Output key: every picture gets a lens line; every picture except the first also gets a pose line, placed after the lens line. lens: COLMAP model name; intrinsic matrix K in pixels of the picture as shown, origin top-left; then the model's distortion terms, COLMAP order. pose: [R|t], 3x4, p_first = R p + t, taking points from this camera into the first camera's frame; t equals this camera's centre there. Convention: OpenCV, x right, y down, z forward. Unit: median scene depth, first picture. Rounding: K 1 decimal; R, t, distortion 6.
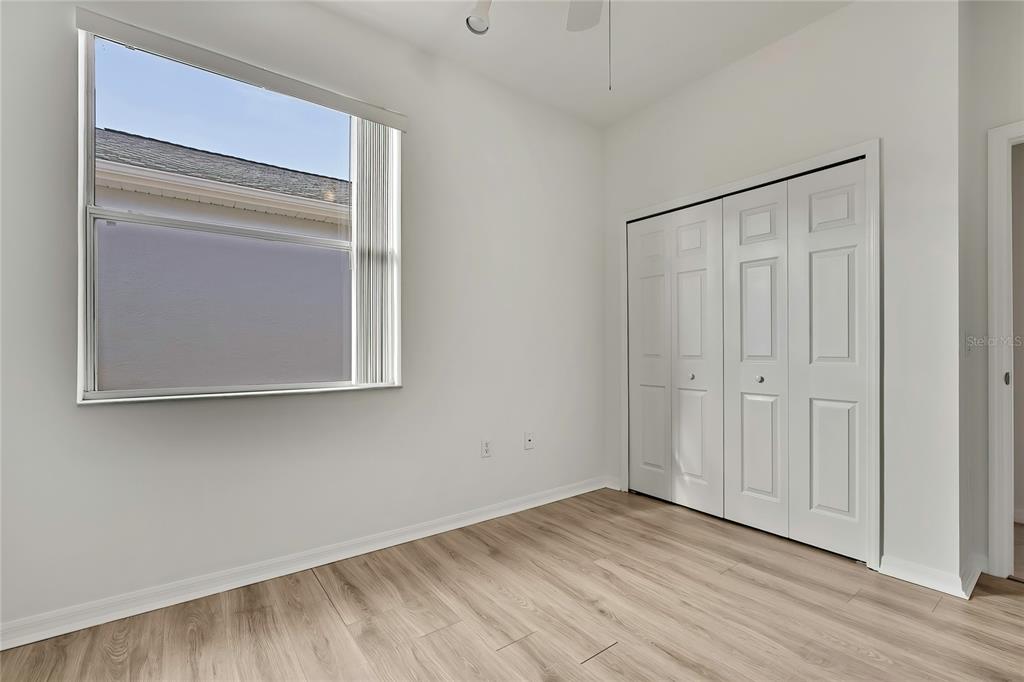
lens RADIAL K [[464.3, 0, 514.5], [0, 464.3, 343.3], [0, 0, 1]] dist [-0.011832, 0.000602]
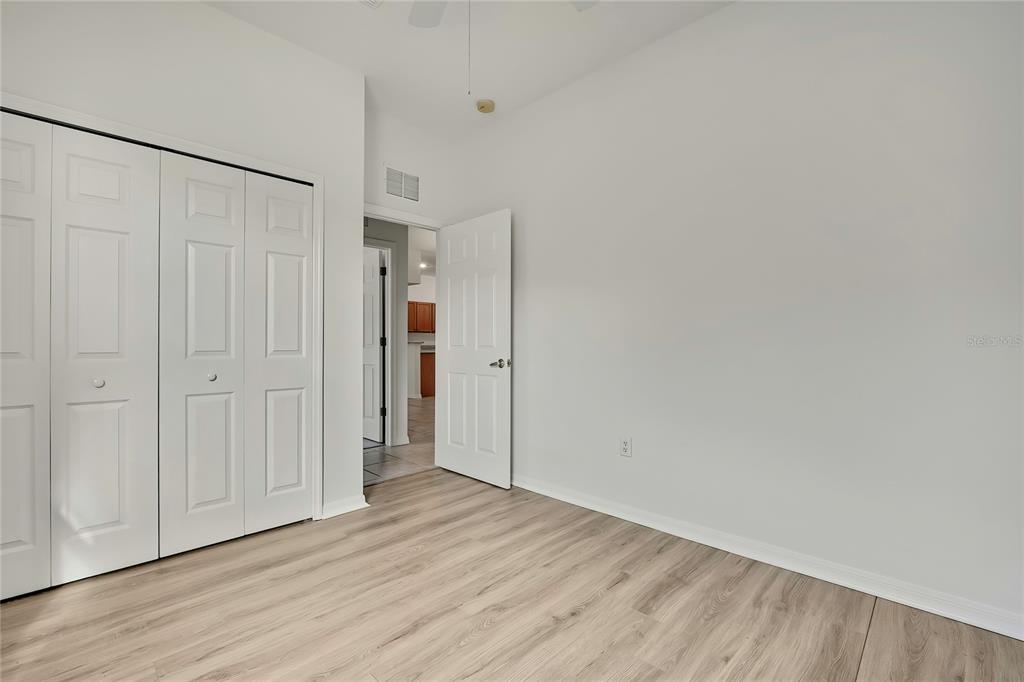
lens RADIAL K [[464.3, 0, 514.5], [0, 464.3, 343.3], [0, 0, 1]] dist [-0.011832, 0.000602]
pose [[-0.188670, 0.001411, 0.982039, -0.497544], [-0.010849, 0.999935, -0.003521, 0.010456], [-0.981981, -0.011318, -0.188643, 0.646657]]
